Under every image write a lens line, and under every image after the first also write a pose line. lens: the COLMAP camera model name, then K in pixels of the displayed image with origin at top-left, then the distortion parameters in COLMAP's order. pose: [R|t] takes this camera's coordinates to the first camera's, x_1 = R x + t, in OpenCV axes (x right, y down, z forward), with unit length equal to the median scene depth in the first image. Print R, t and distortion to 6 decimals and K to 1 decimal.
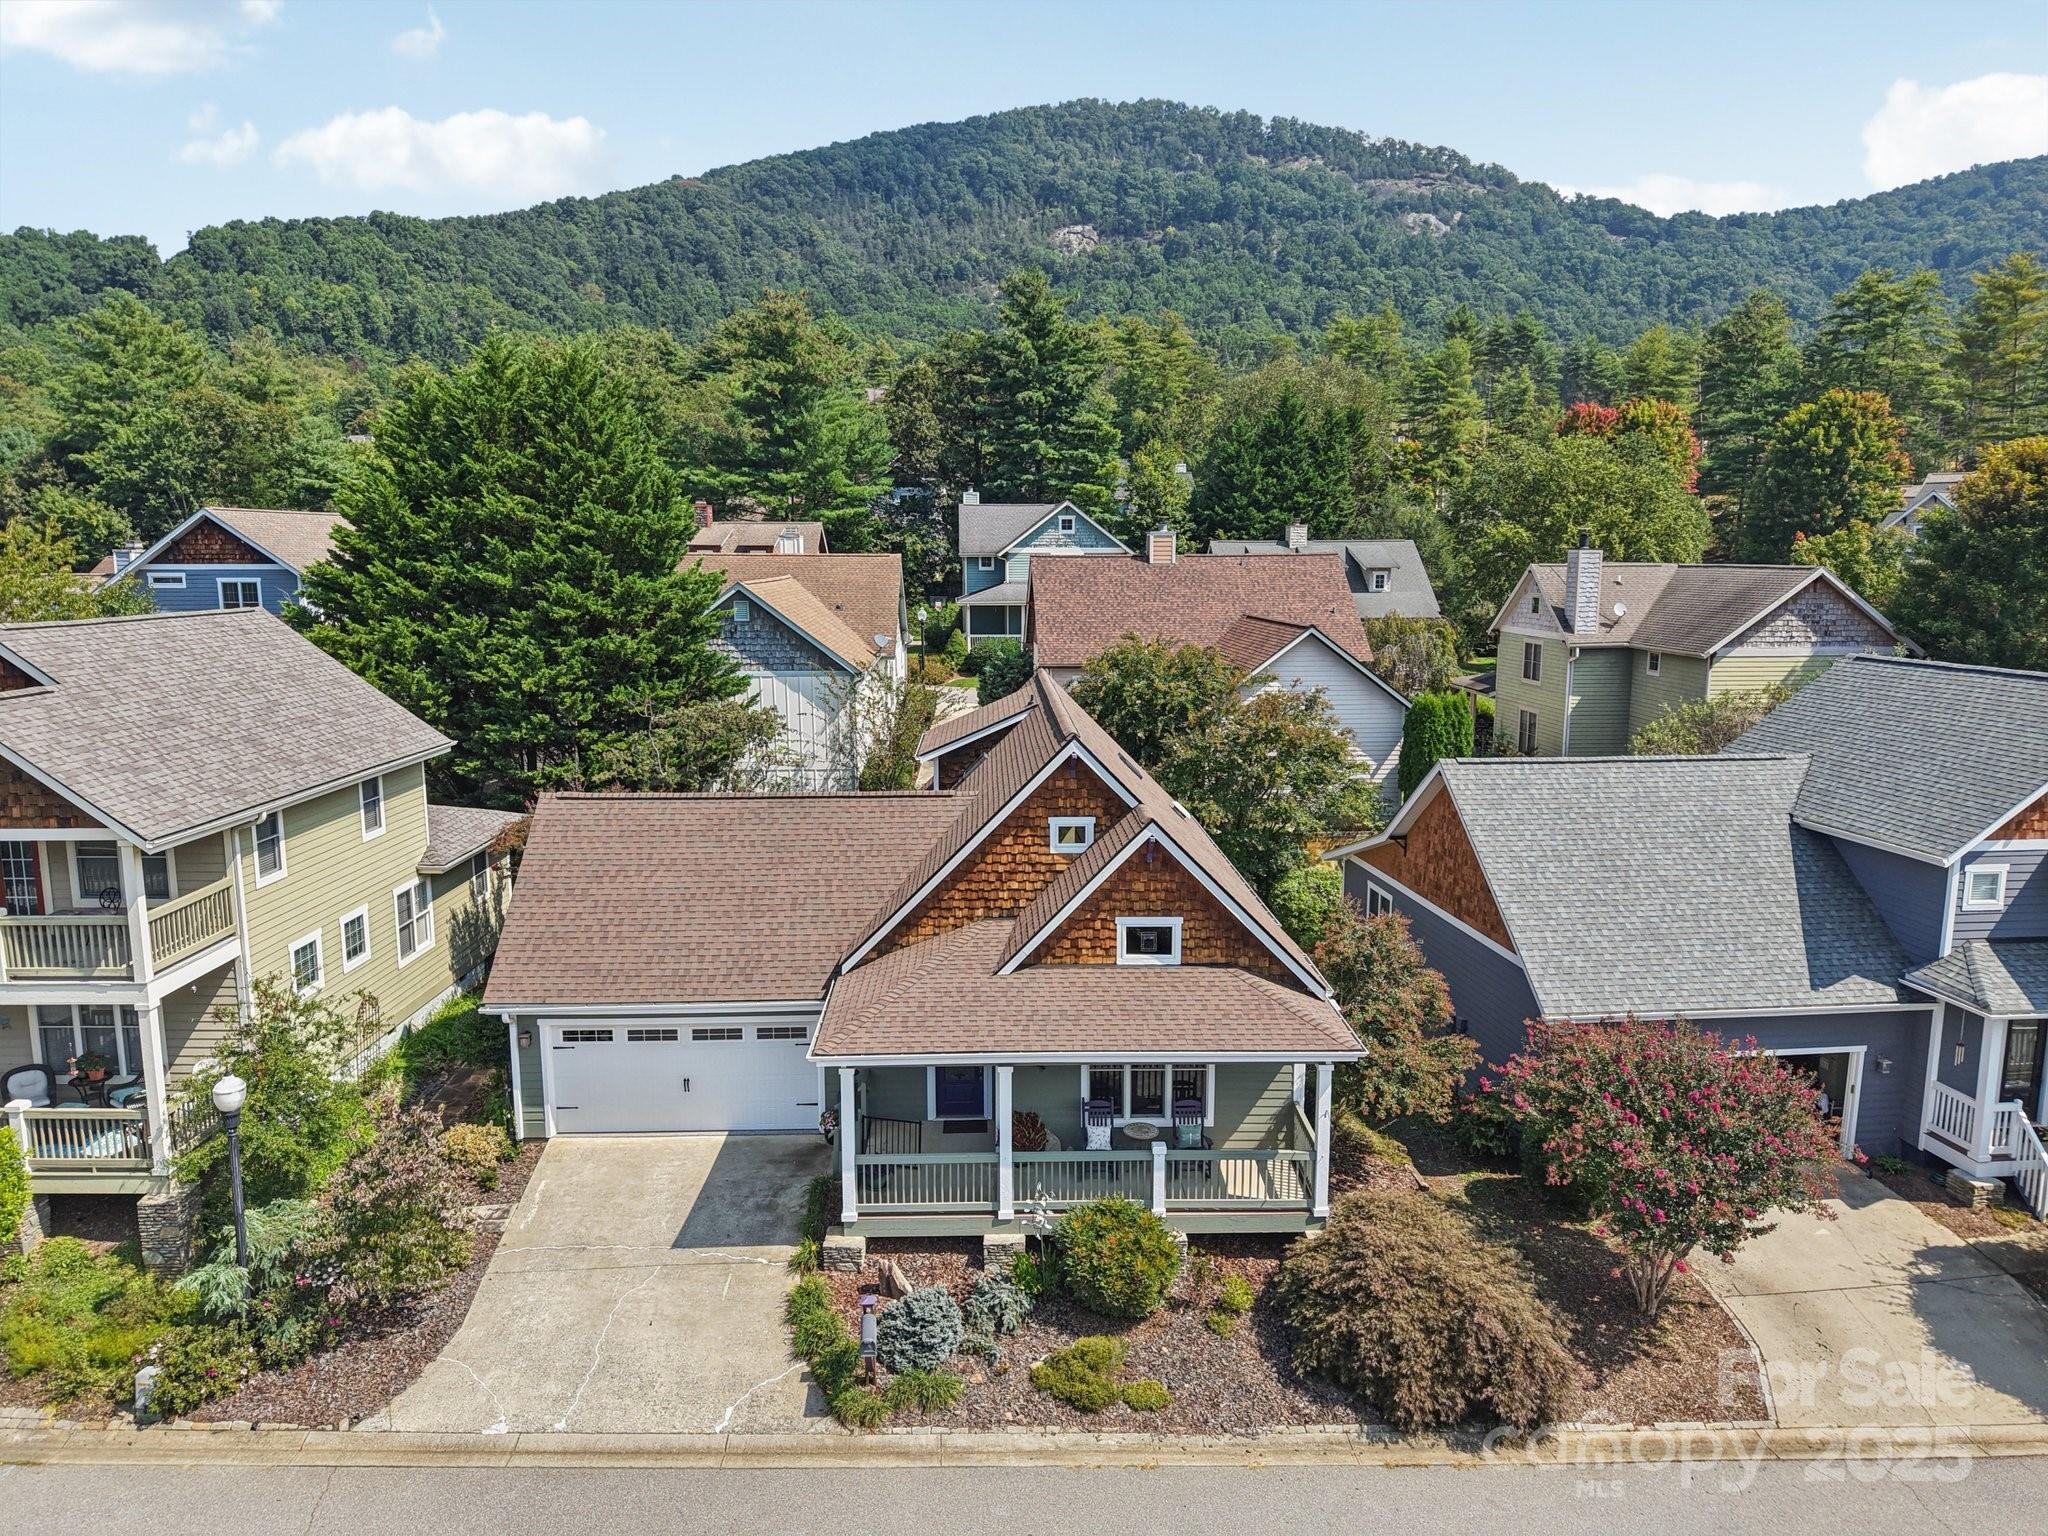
lens RADIAL K [[1369.1, 0, 1024.2], [0, 1369.1, 769.3], [0, 0, 1]] dist [0.032346, -0.028367]
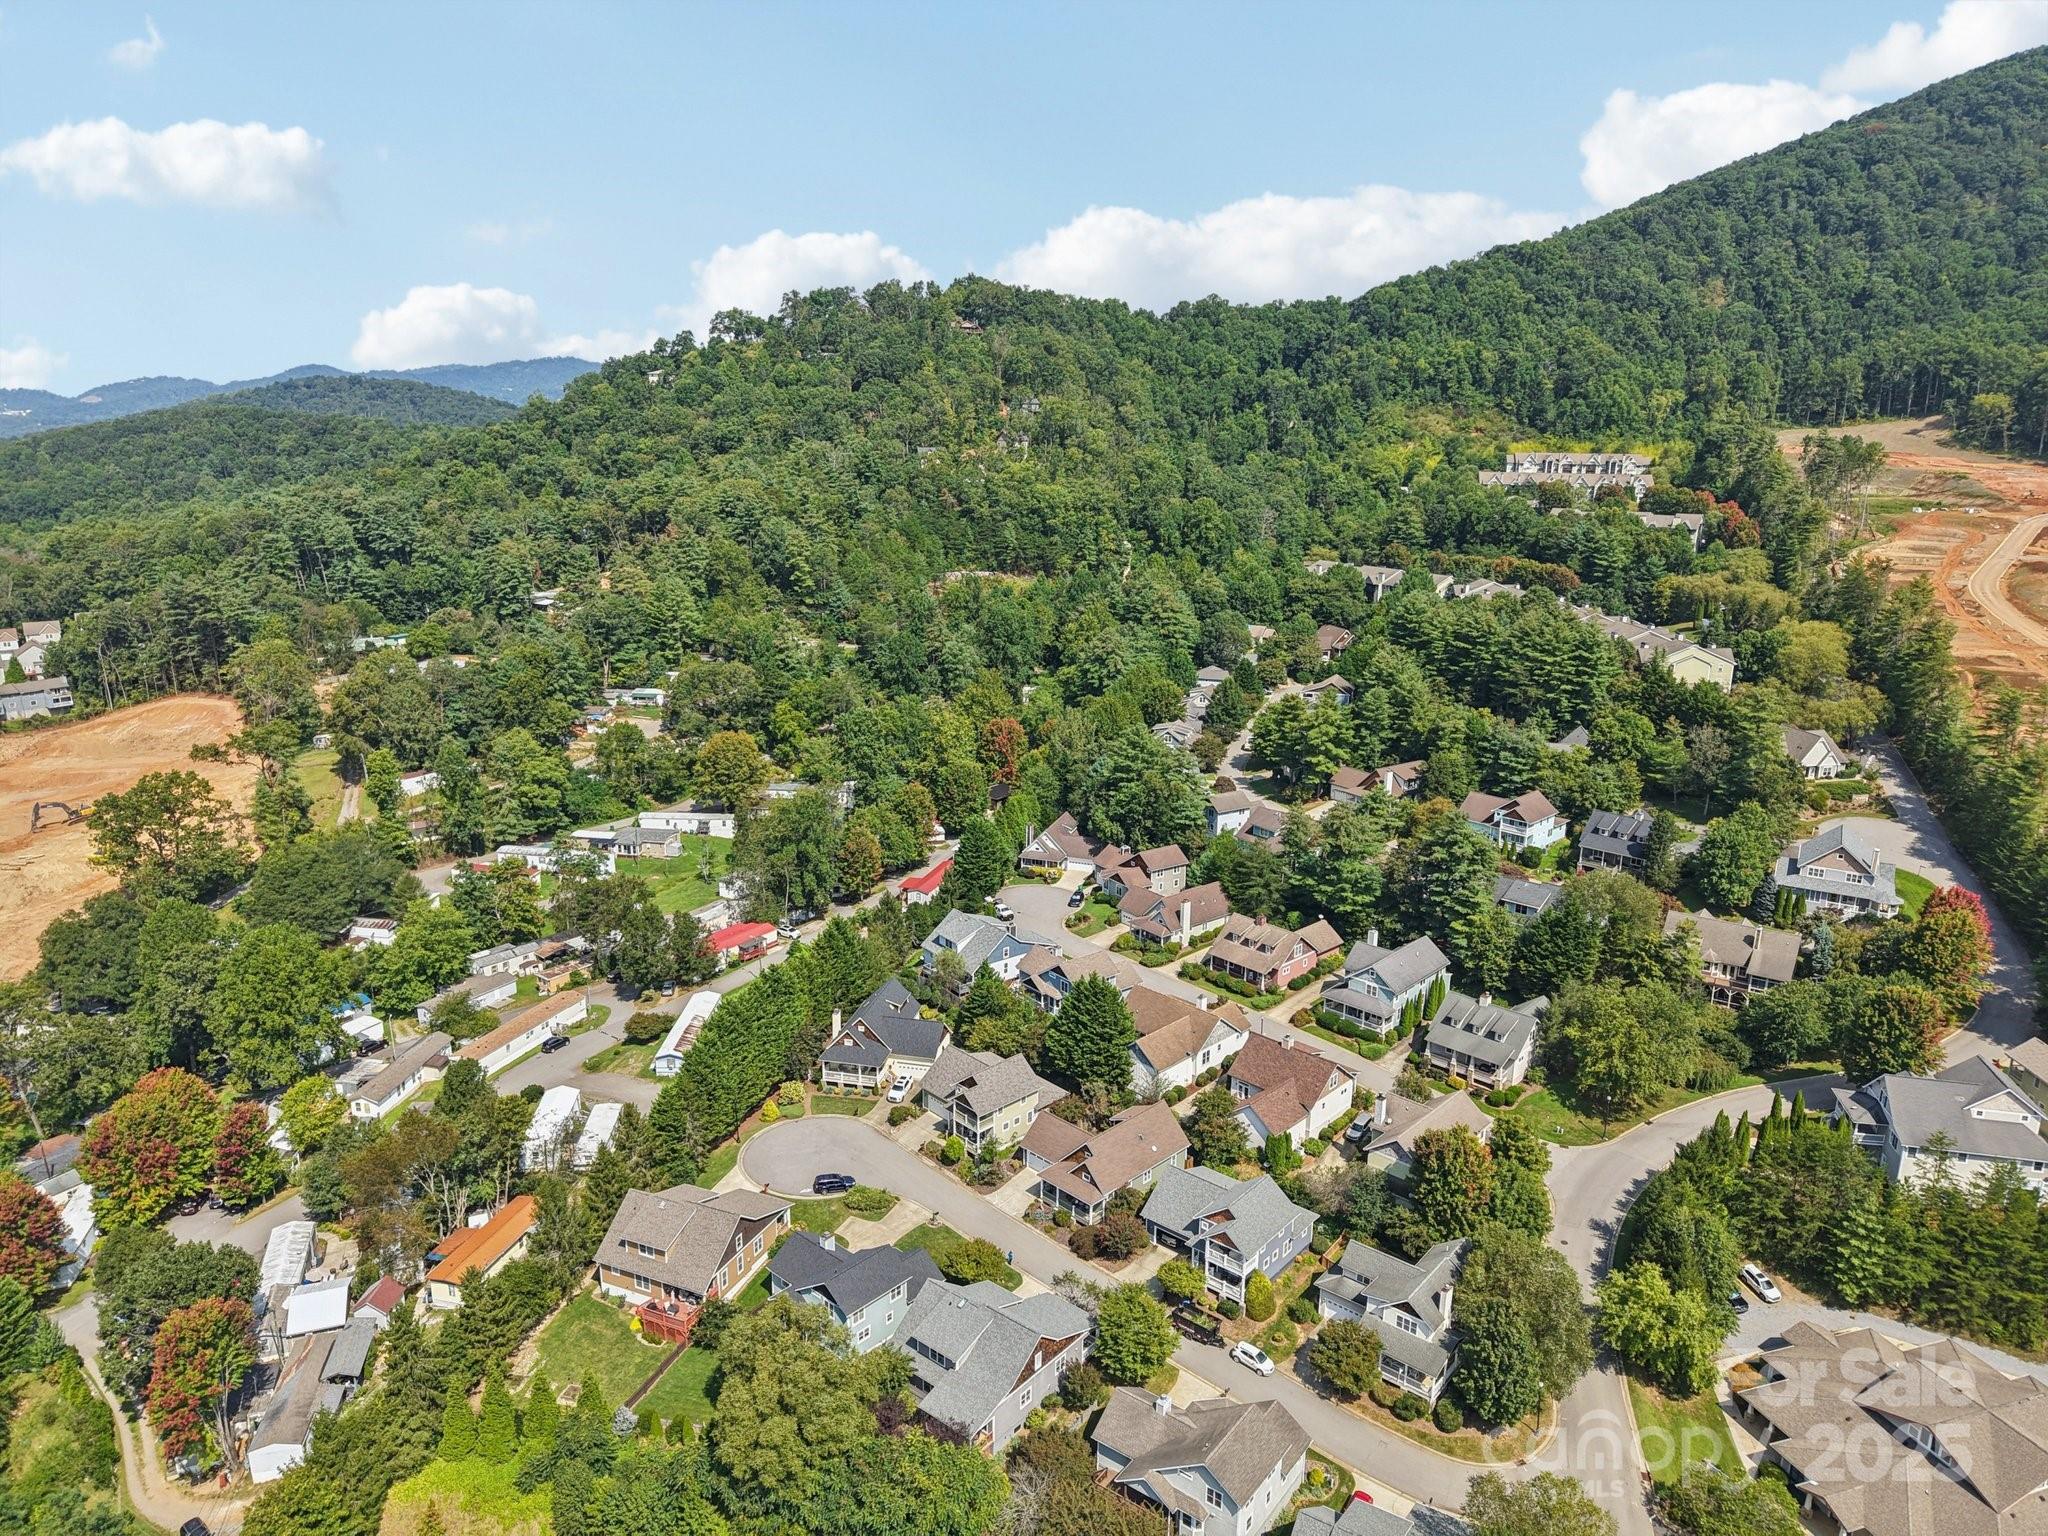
lens RADIAL K [[1369.1, 0, 1017.7], [0, 1369.1, 768.5], [0, 0, 1]] dist [0.032346, -0.028367]
pose [[0.688068, 0.193883, -0.699266, 0.167399], [-0.122676, 0.980854, 0.151246, -0.112658], [0.715202, -0.018284, 0.698679, -0.155455]]
